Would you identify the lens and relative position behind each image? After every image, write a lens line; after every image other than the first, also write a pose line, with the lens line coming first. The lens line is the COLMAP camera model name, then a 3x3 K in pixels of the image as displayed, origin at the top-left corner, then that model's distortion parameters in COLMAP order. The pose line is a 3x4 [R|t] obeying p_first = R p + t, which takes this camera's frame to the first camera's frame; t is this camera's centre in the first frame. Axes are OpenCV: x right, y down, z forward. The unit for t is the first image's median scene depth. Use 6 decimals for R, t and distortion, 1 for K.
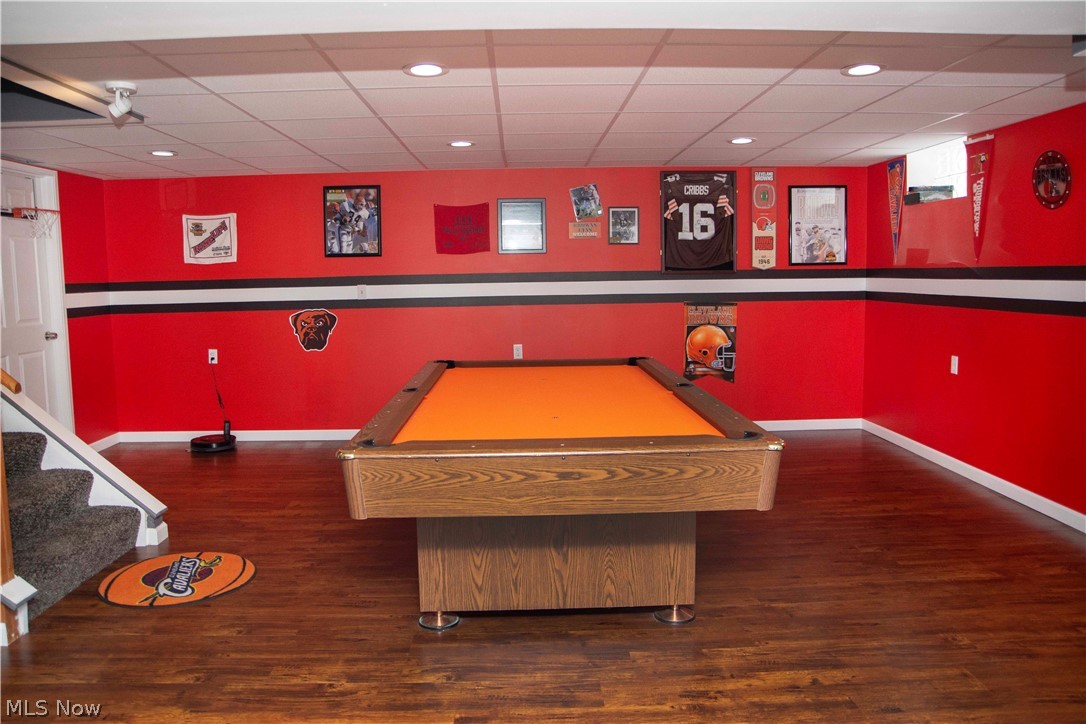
lens RADIAL K [[804.0, 0, 535.6], [0, 804.0, 345.8], [0, 0, 1]] dist [-0.126884, 0.084373]
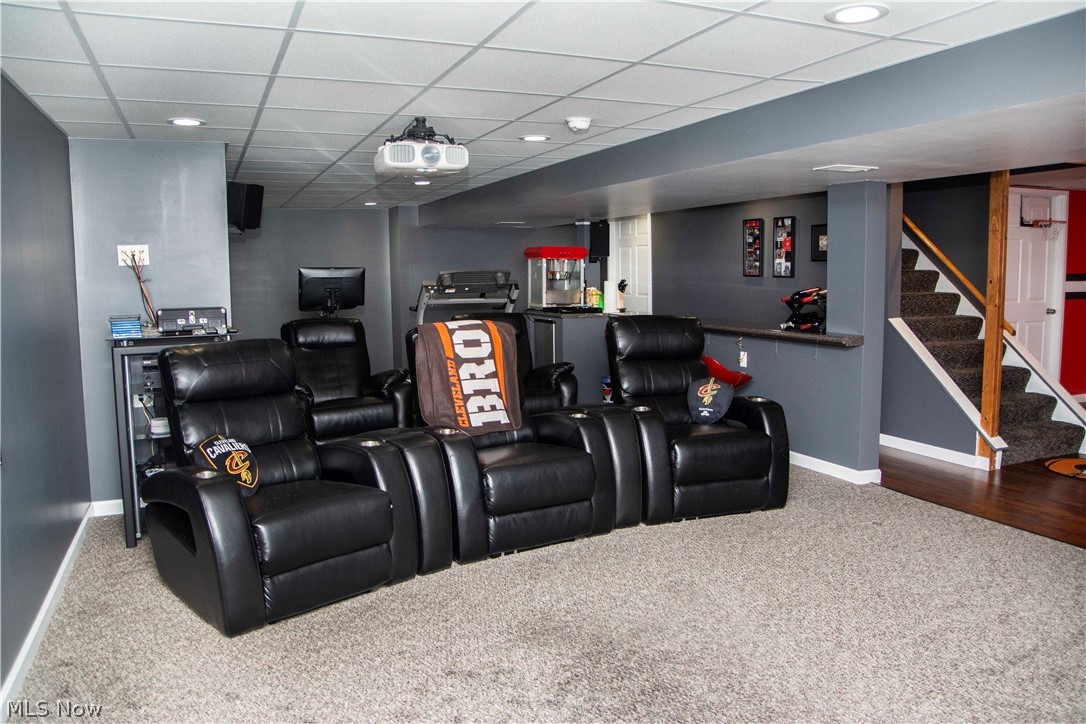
lens RADIAL K [[804.0, 0, 542.9], [0, 804.0, 354.2], [0, 0, 1]] dist [-0.126884, 0.084373]
pose [[0.388292, 0.109279, -0.915034, 0.268947], [-0.082296, 0.993089, 0.083679, 0.020576], [0.917855, 0.042812, 0.394601, -0.343789]]
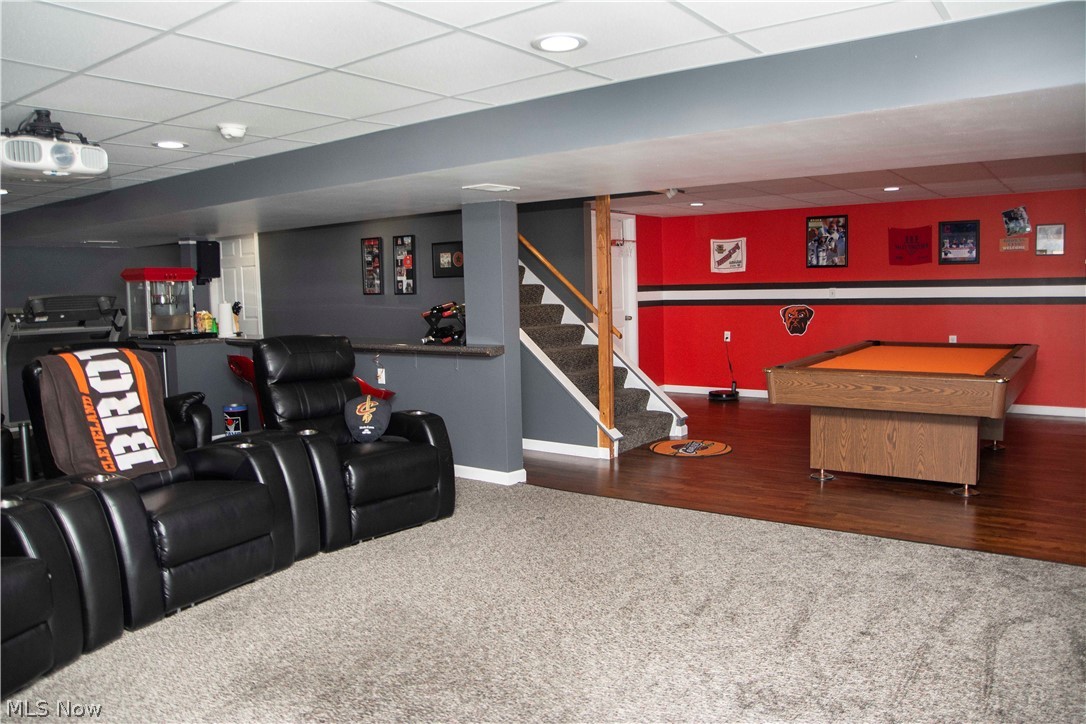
lens RADIAL K [[804.0, 0, 537.9], [0, 804.0, 342.3], [0, 0, 1]] dist [-0.126884, 0.084373]
pose [[0.794592, 0.039935, -0.605829, 0.215825], [-0.045148, 0.998958, 0.006633, 0.031861], [0.605463, 0.022081, 0.795567, -0.399907]]
